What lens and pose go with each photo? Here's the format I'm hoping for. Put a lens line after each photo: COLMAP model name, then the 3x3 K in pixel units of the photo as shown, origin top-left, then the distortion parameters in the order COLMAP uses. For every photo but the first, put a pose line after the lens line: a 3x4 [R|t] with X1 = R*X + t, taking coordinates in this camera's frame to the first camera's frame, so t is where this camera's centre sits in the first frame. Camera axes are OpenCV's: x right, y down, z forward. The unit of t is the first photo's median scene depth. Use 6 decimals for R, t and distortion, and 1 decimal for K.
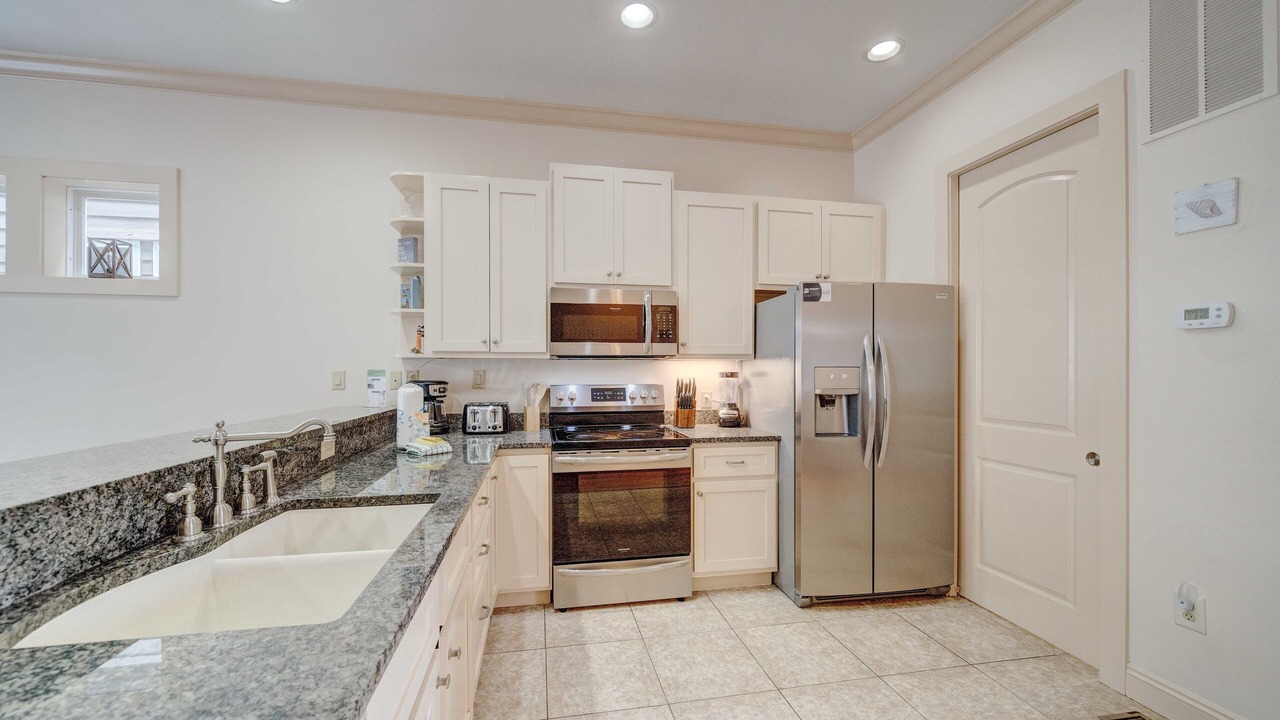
lens RADIAL K [[460.1, 0, 632.0], [0, 460.1, 370.0], [0, 0, 1]] dist [-0.002759, -0.000245]
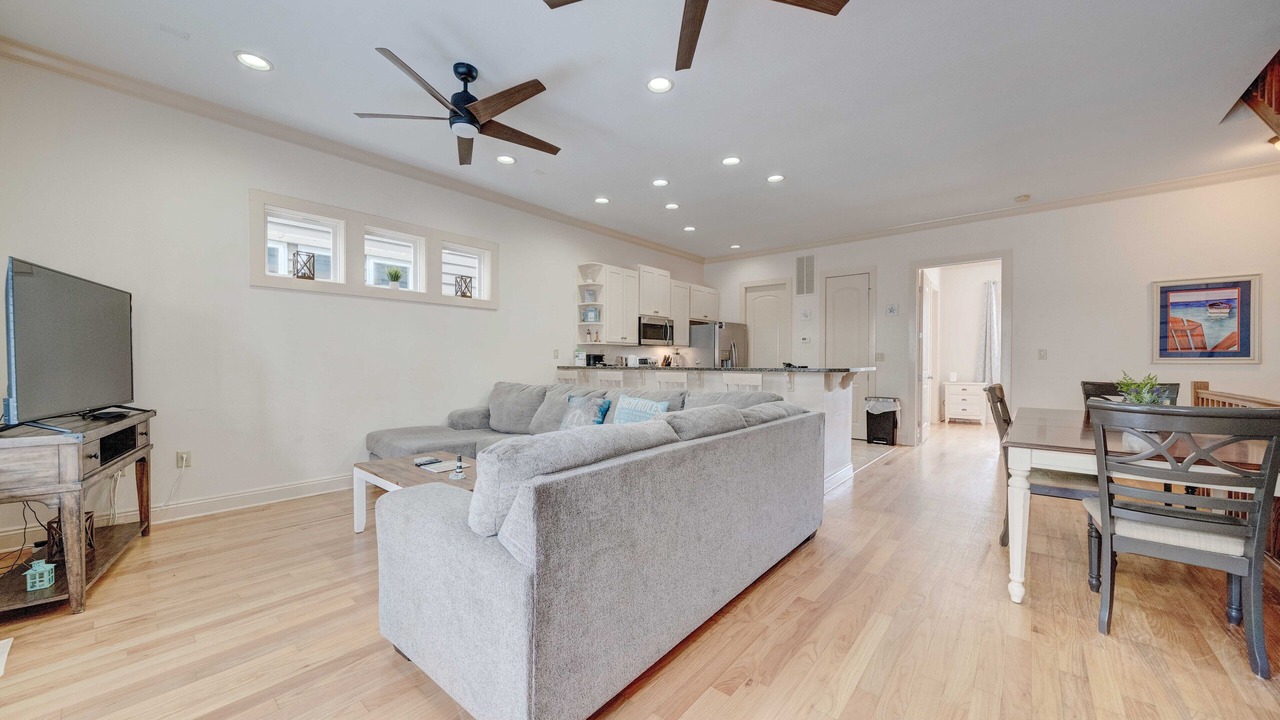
lens RADIAL K [[453.5, 0, 640.0], [0, 453.5, 360.0], [0, 0, 1]] dist [-0.001610, -0.000093]
pose [[0.771729, 0.000675, 0.635951, -1.754935], [-0.002934, 0.999993, 0.002499, 0.047506], [-0.635945, -0.003794, 0.771725, -0.873879]]
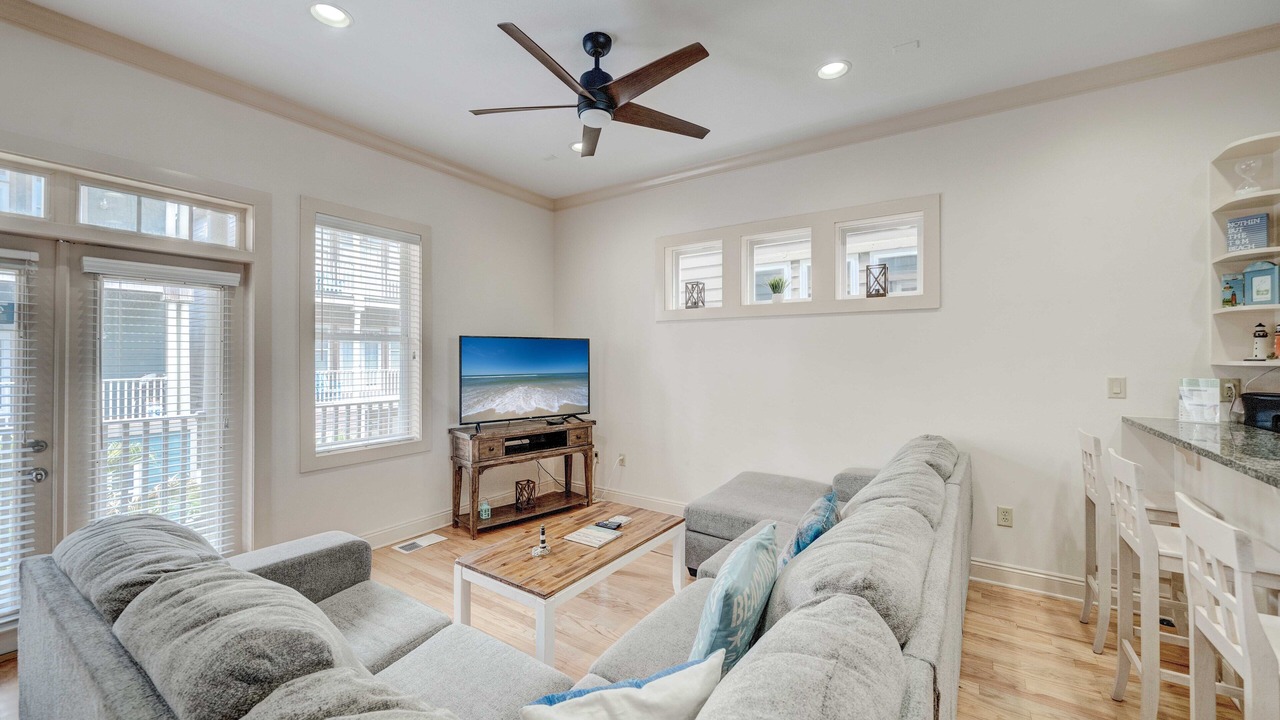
lens RADIAL K [[489.9, 0, 644.6], [0, 489.9, 348.2], [0, 0, 1]] dist [0.001614, 0.000123]
pose [[0.714964, -0.012824, -0.699044, -0.663832], [0.003135, 0.999881, -0.015136, -0.046086], [0.699155, 0.008630, 0.714918, -0.346911]]
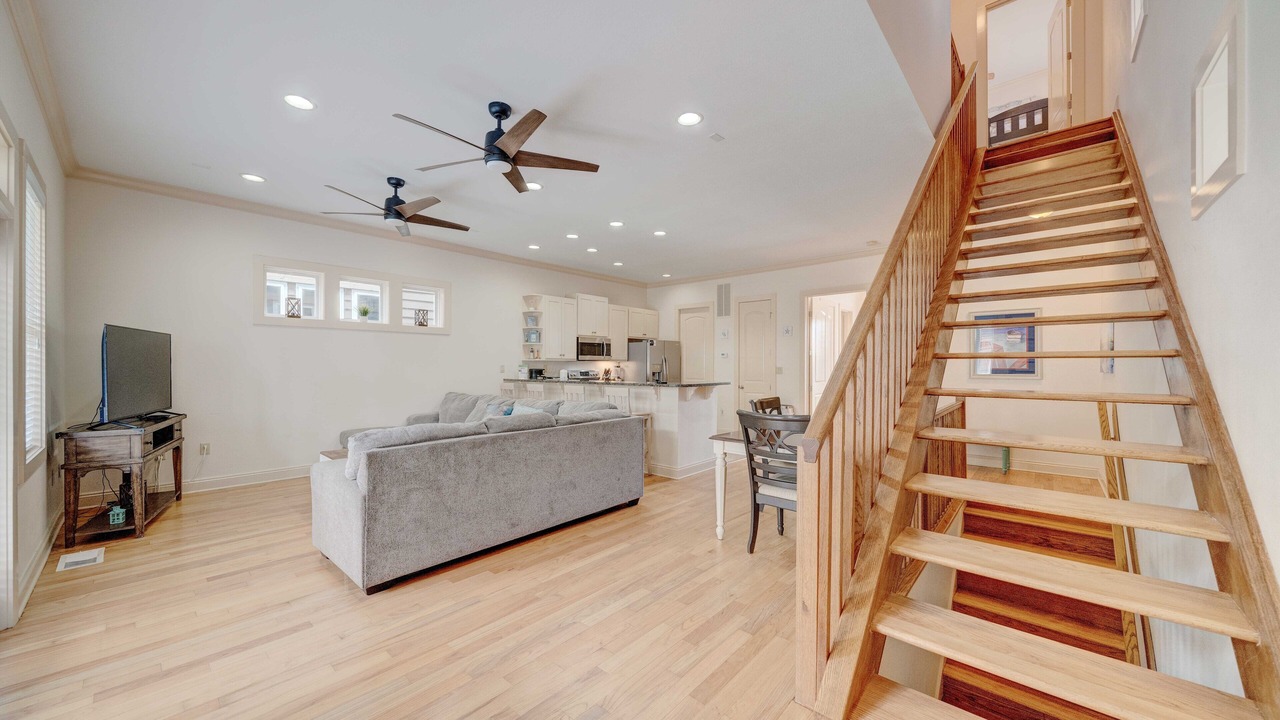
lens RADIAL K [[444.6, 0, 633.8], [0, 444.6, 361.3], [0, 0, 1]] dist [0.000211, -0.000018]
pose [[0.789364, 0.005990, 0.613897, -1.681162], [-0.002780, 0.999977, -0.006182, -0.006134], [-0.613919, 0.003174, 0.789362, -1.489897]]
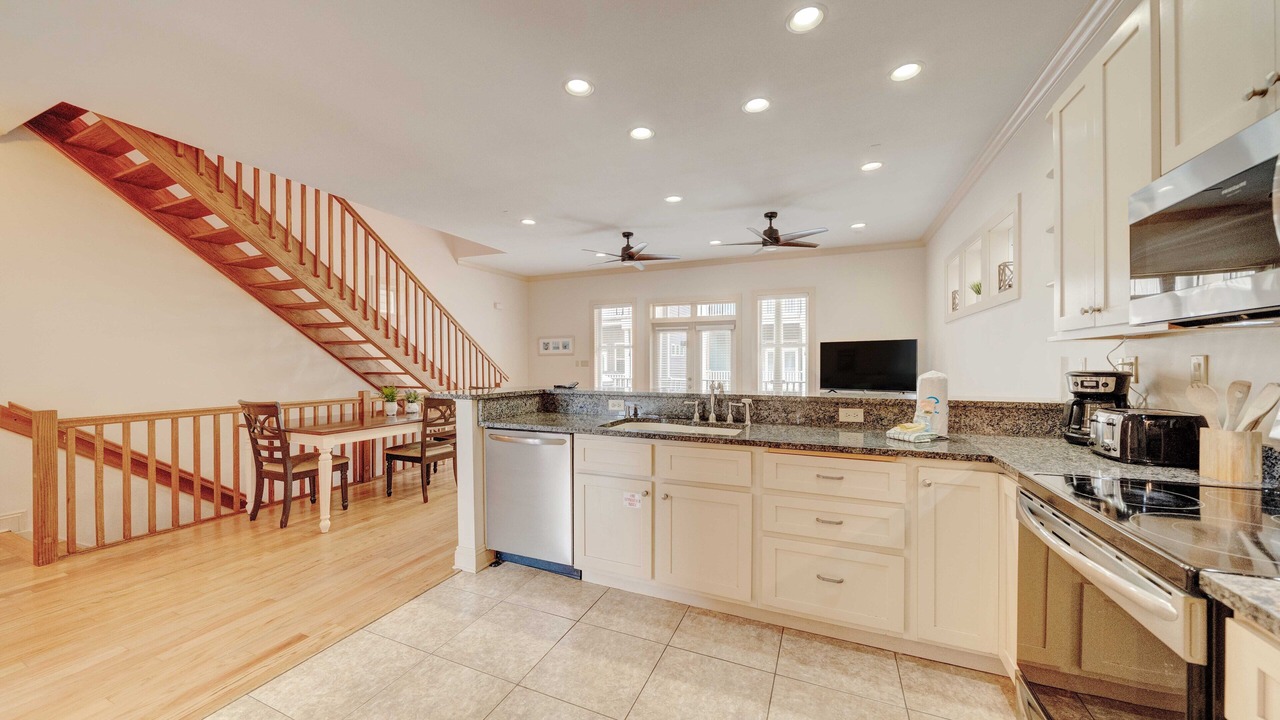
lens RADIAL K [[444.6, 0, 633.8], [0, 444.6, 361.3], [0, 0, 1]] dist [0.000211, -0.000018]
pose [[-0.555277, -0.002404, -0.831662, 0.567023], [0.004644, 0.999971, -0.005992, 0.009049], [0.831653, -0.007190, -0.555250, 0.832506]]
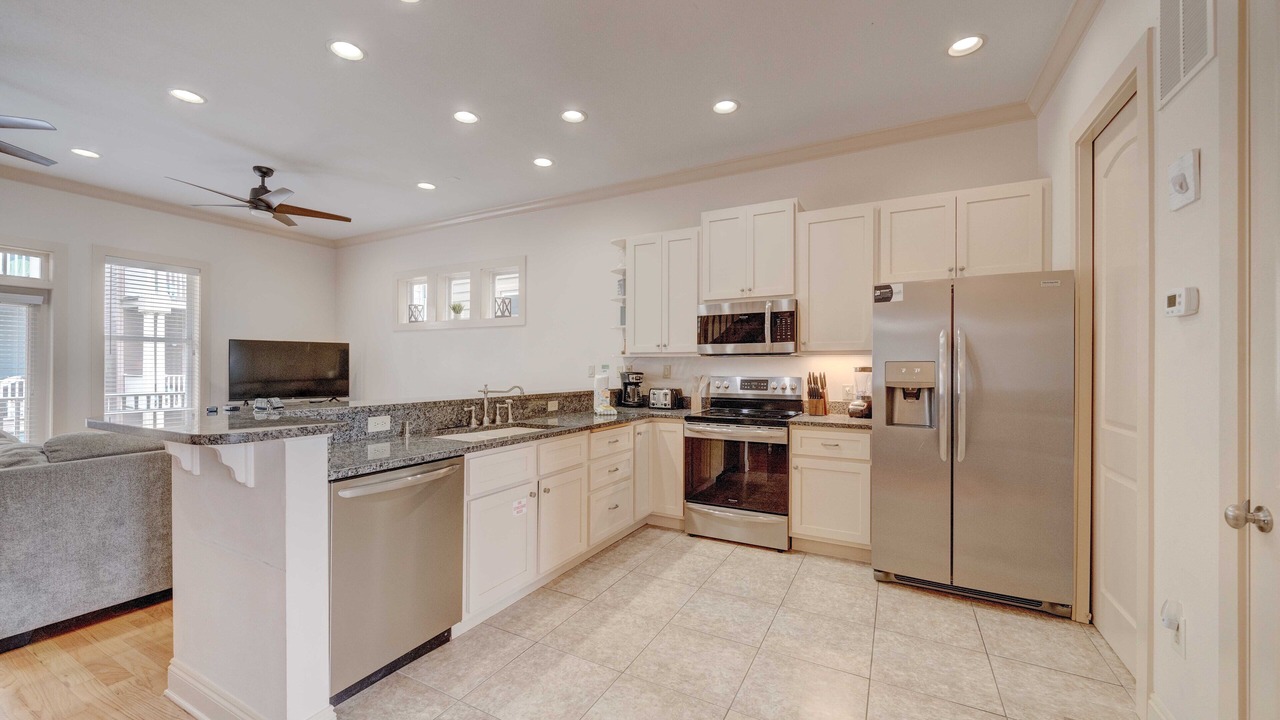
lens RADIAL K [[485.9, 0, 653.4], [0, 485.9, 361.7], [0, 0, 1]] dist [-0.000644, -0.000118]
pose [[0.793255, -0.004629, -0.608872, 0.615506], [-0.001553, 0.999952, -0.009626, 0.004750], [0.608888, 0.008582, 0.793210, -0.236160]]
